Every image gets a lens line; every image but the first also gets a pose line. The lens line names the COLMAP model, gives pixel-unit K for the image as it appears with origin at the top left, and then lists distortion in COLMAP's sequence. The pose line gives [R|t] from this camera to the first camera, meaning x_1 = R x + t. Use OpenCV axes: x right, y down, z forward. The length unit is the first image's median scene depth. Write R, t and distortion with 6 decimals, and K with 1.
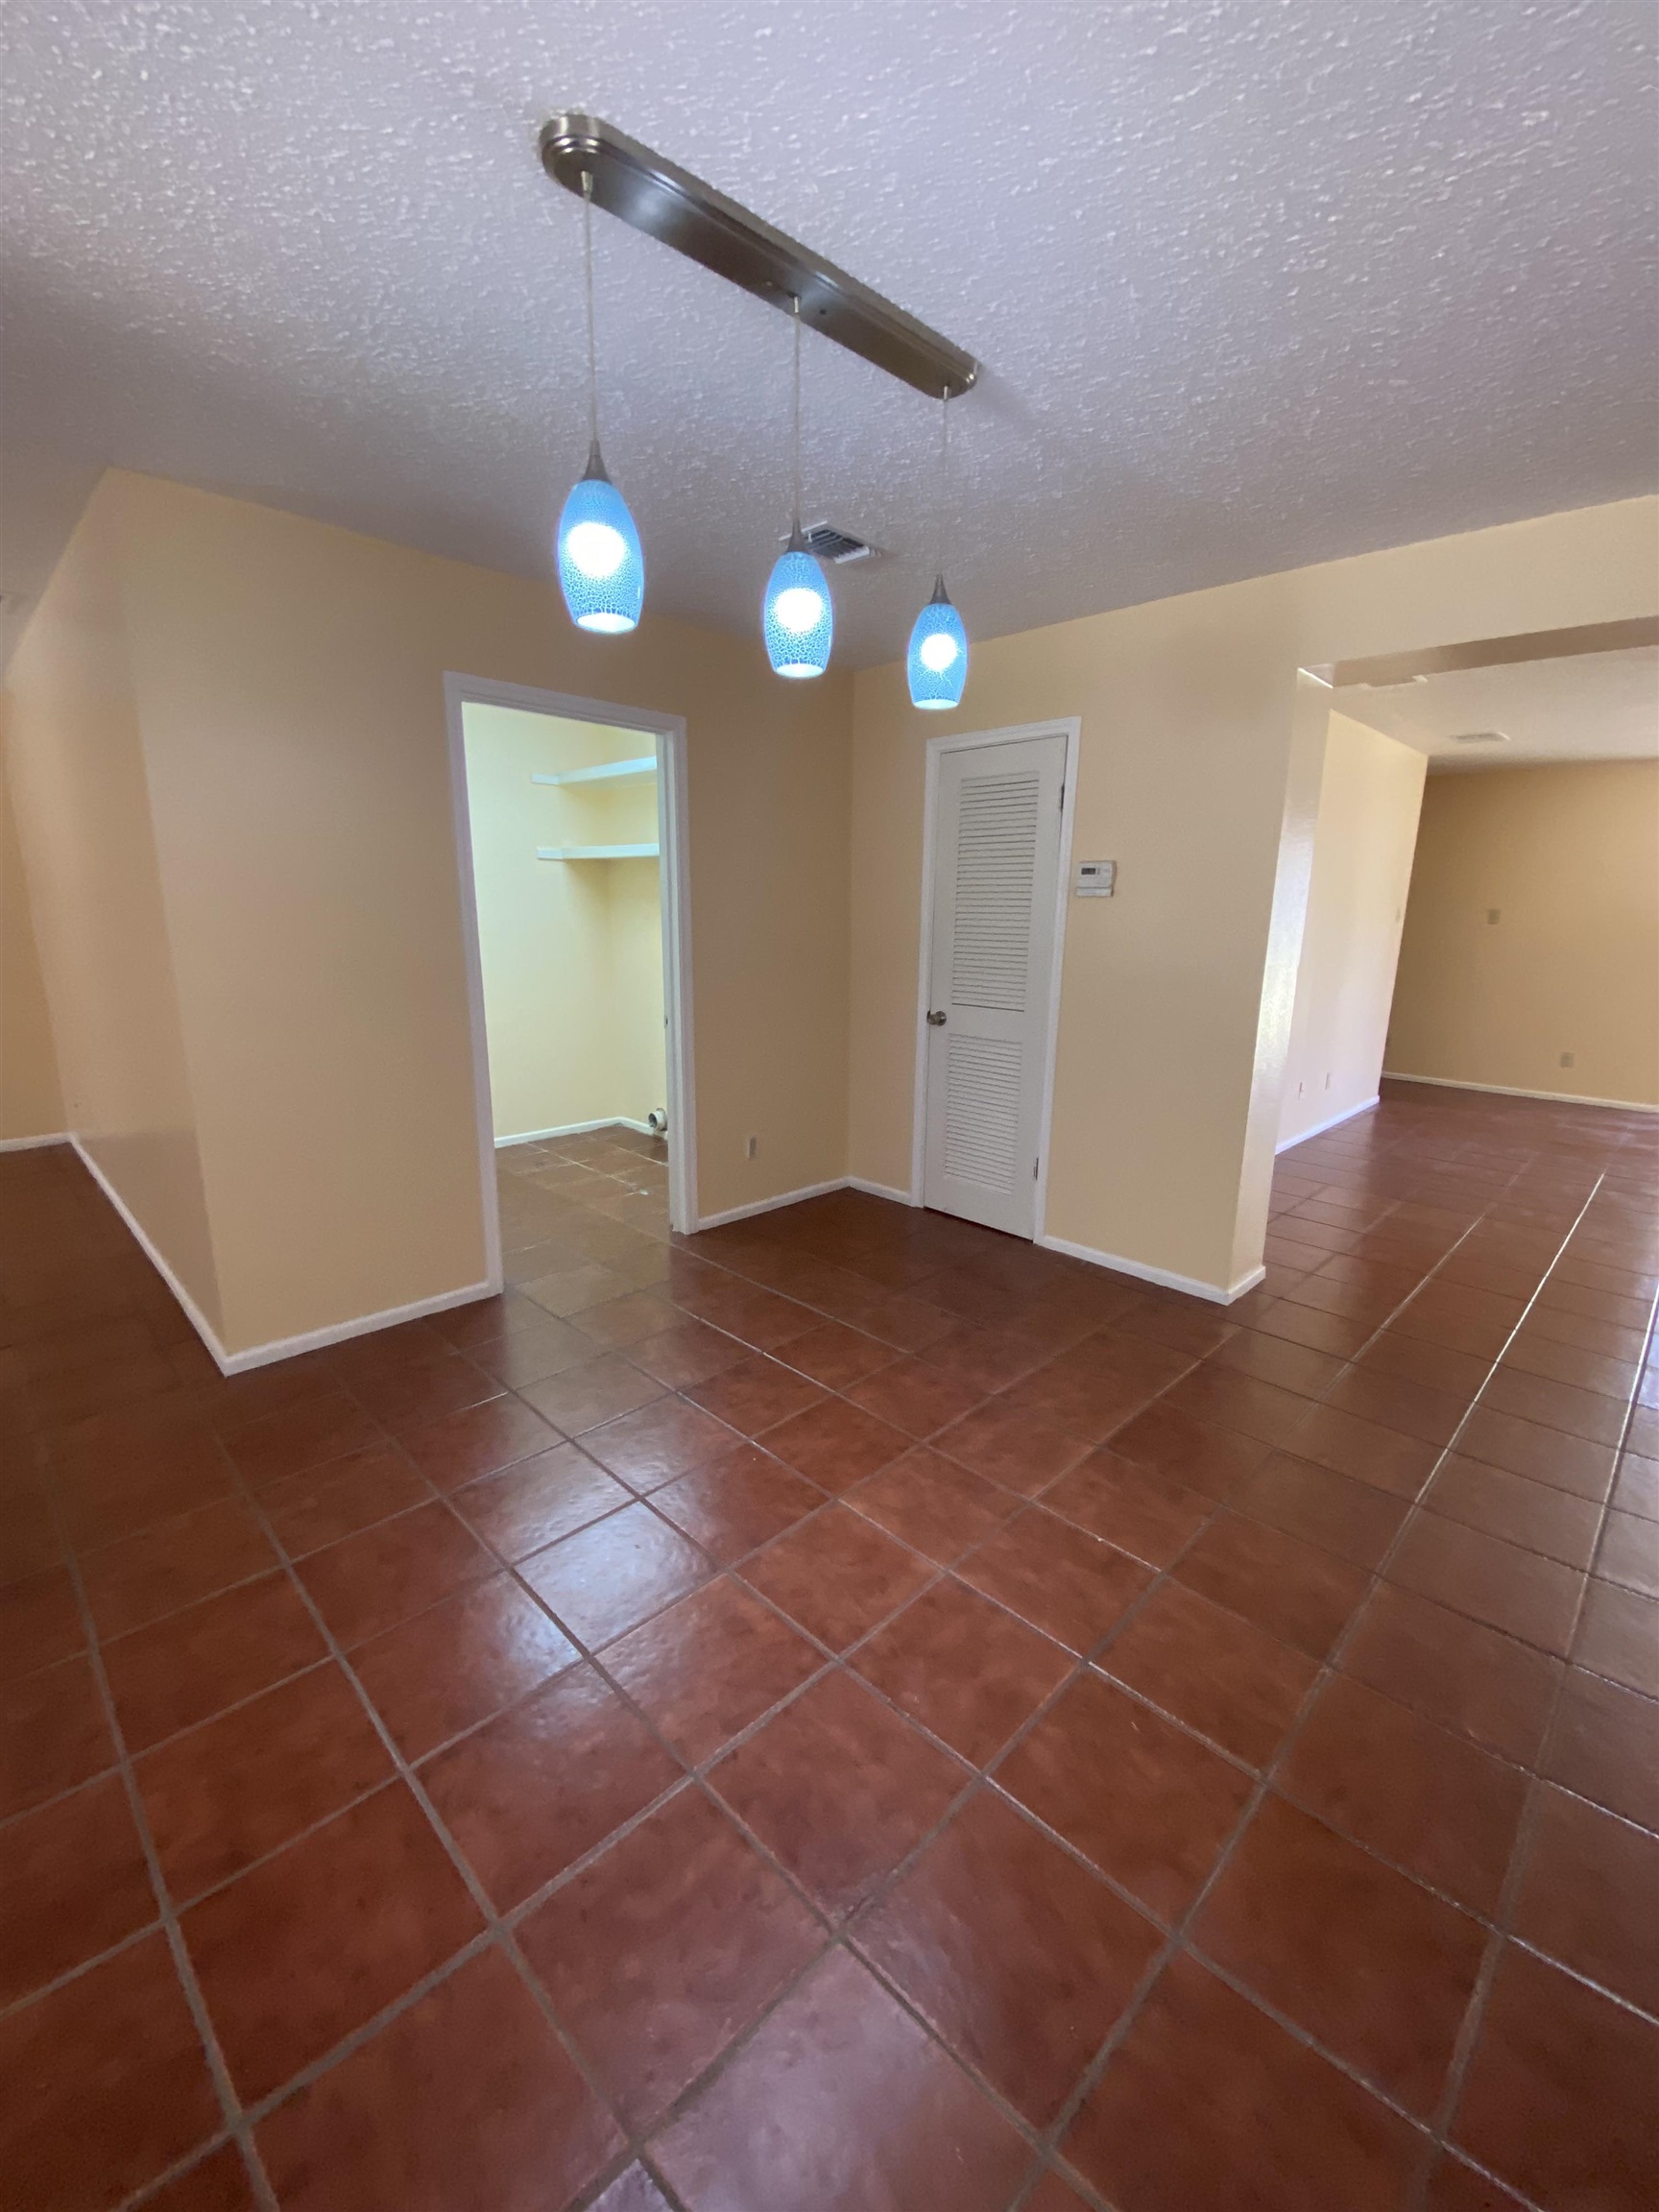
lens RADIAL K [[906.5, 0, 829.5], [0, 906.5, 1106.0], [0, 0, 1]] dist [-0.002138, -0.000343]
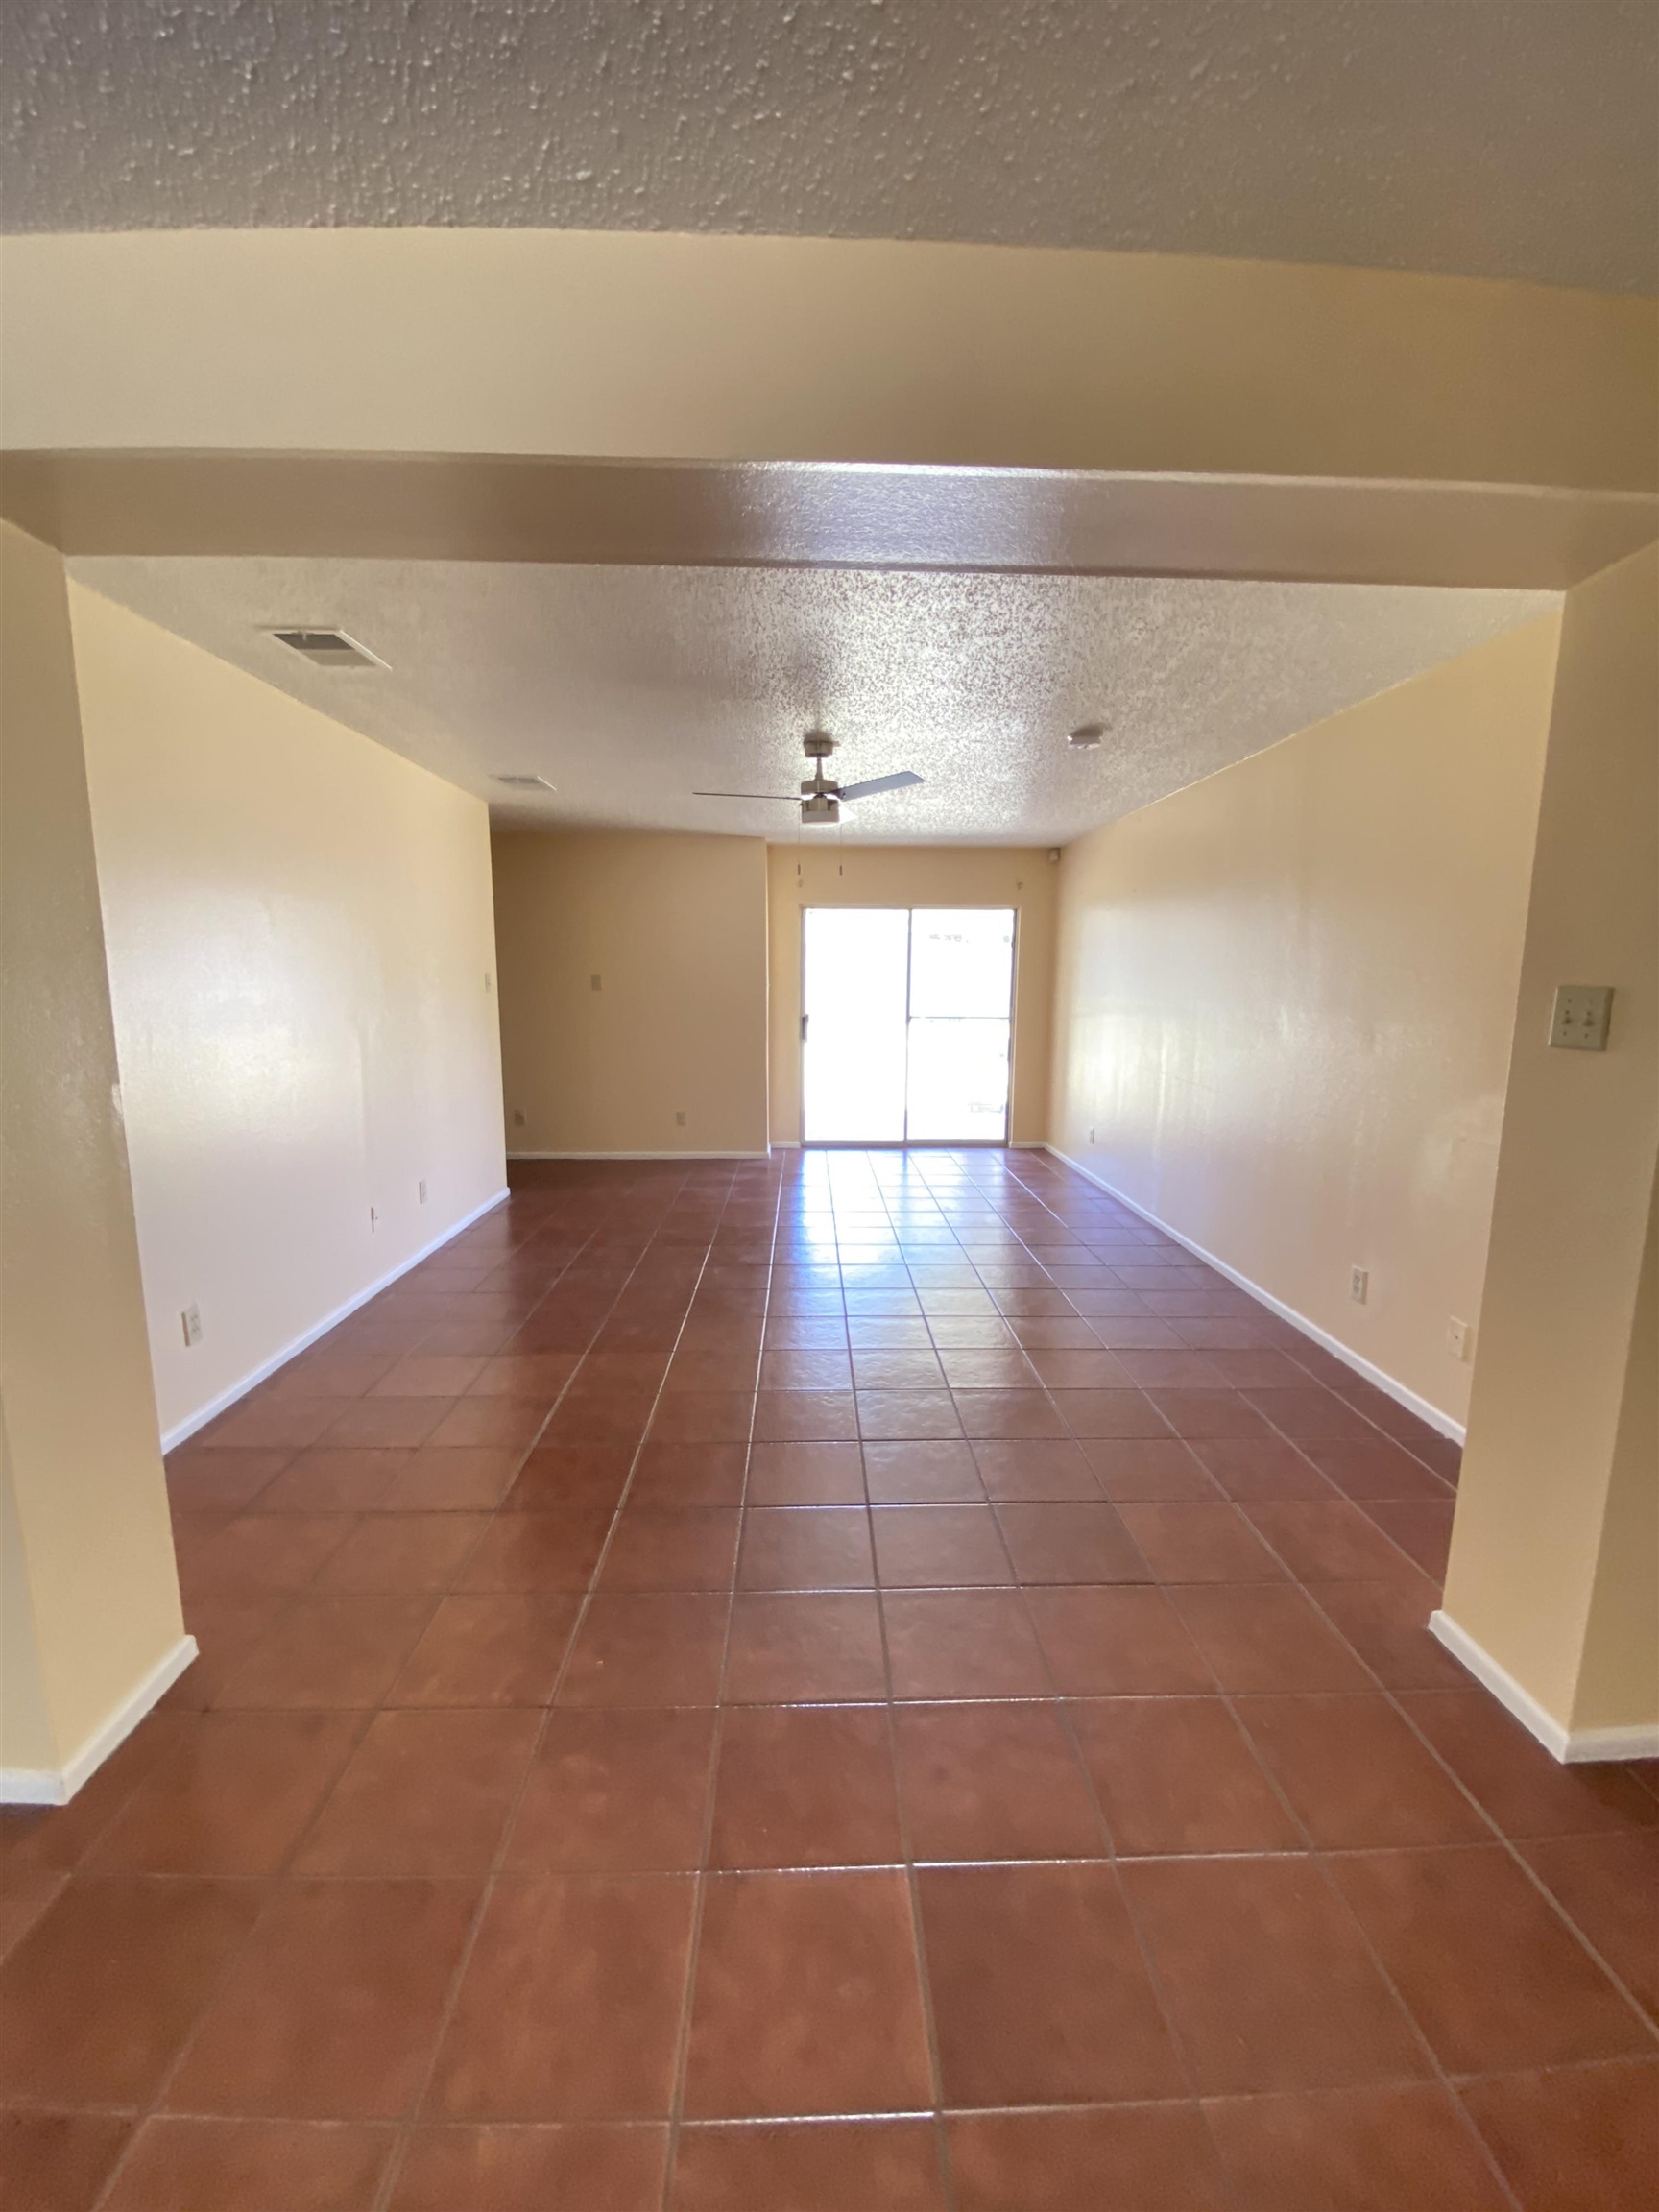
lens RADIAL K [[895.3, 0, 829.5], [0, 895.3, 1106.0], [0, 0, 1]] dist [0.000633, 0.000048]
pose [[0.685555, -0.108193, 0.719937, 0.243245], [0.159543, 0.987184, -0.003569, -0.042566], [-0.710324, 0.117308, 0.694030, 0.207573]]
